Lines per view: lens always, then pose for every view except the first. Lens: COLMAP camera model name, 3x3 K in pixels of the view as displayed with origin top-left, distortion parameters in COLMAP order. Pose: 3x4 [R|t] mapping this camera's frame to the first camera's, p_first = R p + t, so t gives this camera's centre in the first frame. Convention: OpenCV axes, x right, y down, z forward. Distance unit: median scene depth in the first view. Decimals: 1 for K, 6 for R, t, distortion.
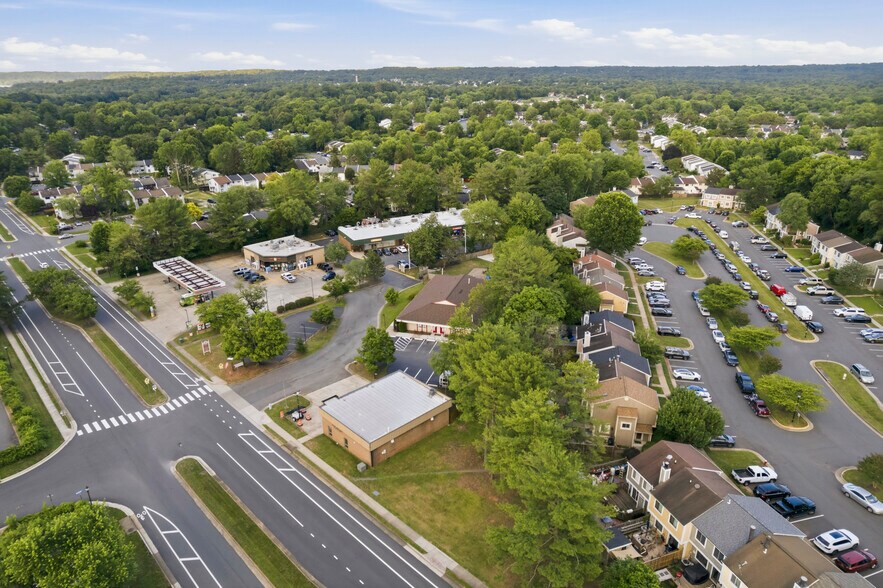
lens RADIAL K [[565.2, 0, 442.1], [0, 565.2, 296.9], [0, 0, 1]] dist [-0.074532, 0.067957]
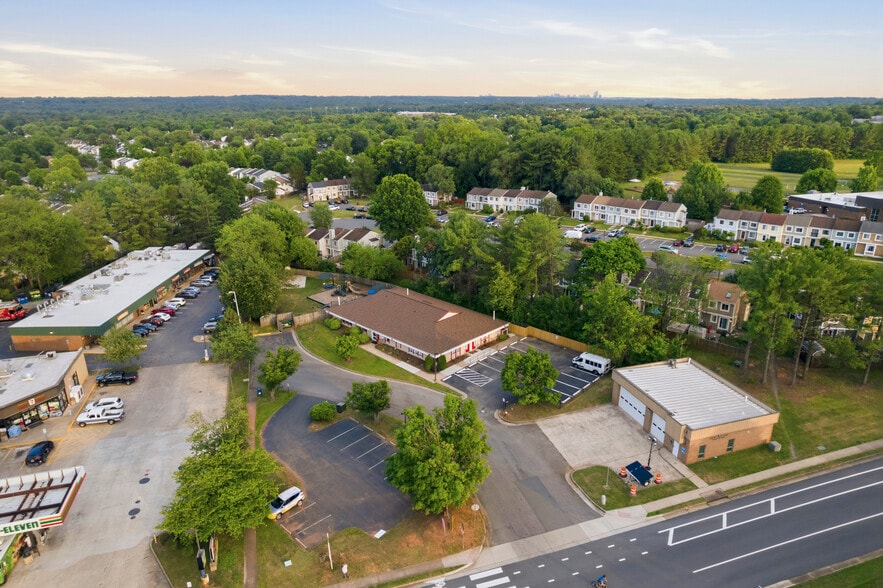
lens RADIAL K [[565.2, 0, 442.1], [0, 565.2, 296.9], [0, 0, 1]] dist [-0.074532, 0.067957]
pose [[0.458228, -0.293125, 0.839109, -0.514904], [0.337639, 0.930695, 0.140738, -0.100556], [-0.822209, 0.218825, 0.525441, 0.467627]]
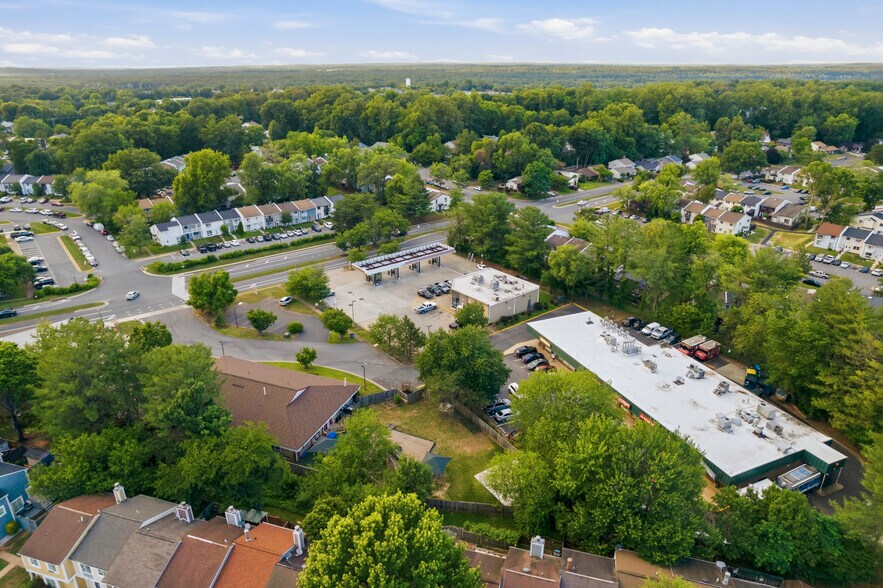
lens RADIAL K [[565.2, 0, 442.1], [0, 565.2, 296.9], [0, 0, 1]] dist [-0.074532, 0.067957]
pose [[-0.076526, 0.391188, -0.917124, 0.511338], [-0.376437, 0.840411, 0.389878, -0.394071], [0.923276, 0.375075, 0.082944, 0.941975]]
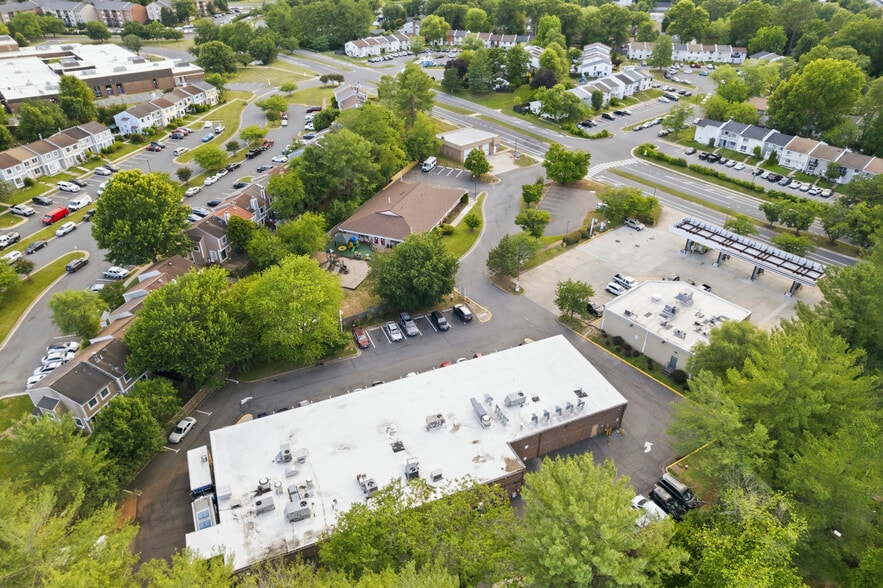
lens RADIAL K [[565.2, 0, 442.1], [0, 565.2, 296.9], [0, 0, 1]] dist [-0.074532, 0.067957]
pose [[-0.996706, -0.038522, 0.071367, -0.096755], [0.036841, 0.568878, 0.821596, -0.599458], [-0.072249, 0.821519, -0.565585, 1.417834]]
